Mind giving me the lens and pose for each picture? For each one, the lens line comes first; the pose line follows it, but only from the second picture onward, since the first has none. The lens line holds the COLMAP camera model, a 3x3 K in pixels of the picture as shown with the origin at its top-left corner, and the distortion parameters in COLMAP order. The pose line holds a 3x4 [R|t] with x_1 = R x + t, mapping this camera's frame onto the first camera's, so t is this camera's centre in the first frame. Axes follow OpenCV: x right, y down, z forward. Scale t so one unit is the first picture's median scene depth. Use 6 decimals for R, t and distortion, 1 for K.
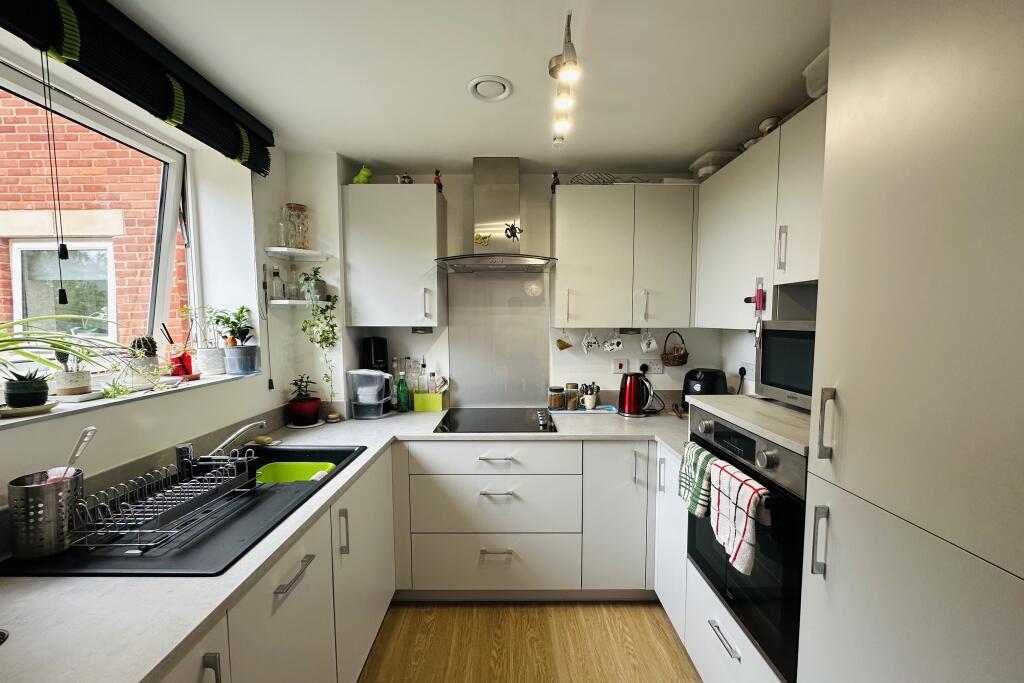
lens RADIAL K [[416.7, 0, 509.0], [0, 416.7, 347.8], [0, 0, 1]] dist [-0.003604, -0.000295]
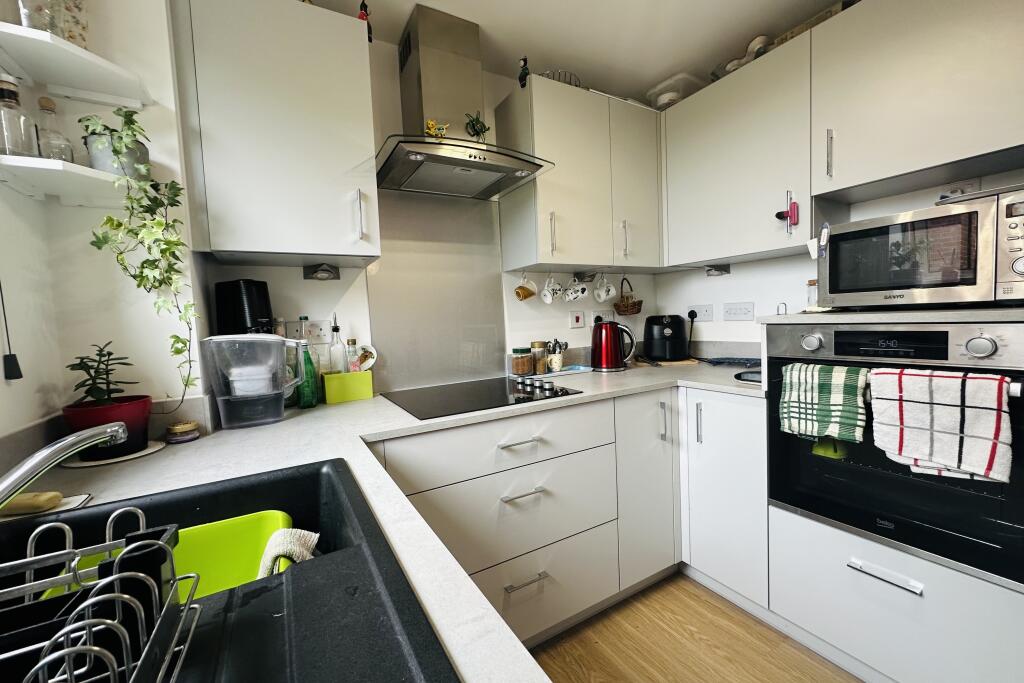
lens RADIAL K [[416.7, 0, 515.1], [0, 416.7, 341.1], [0, 0, 1]] dist [-0.003604, -0.000295]
pose [[0.859293, -0.066774, 0.507107, -0.326857], [0.078105, 0.996945, -0.001075, 0.092433], [-0.505486, 0.040531, 0.861882, 0.376917]]
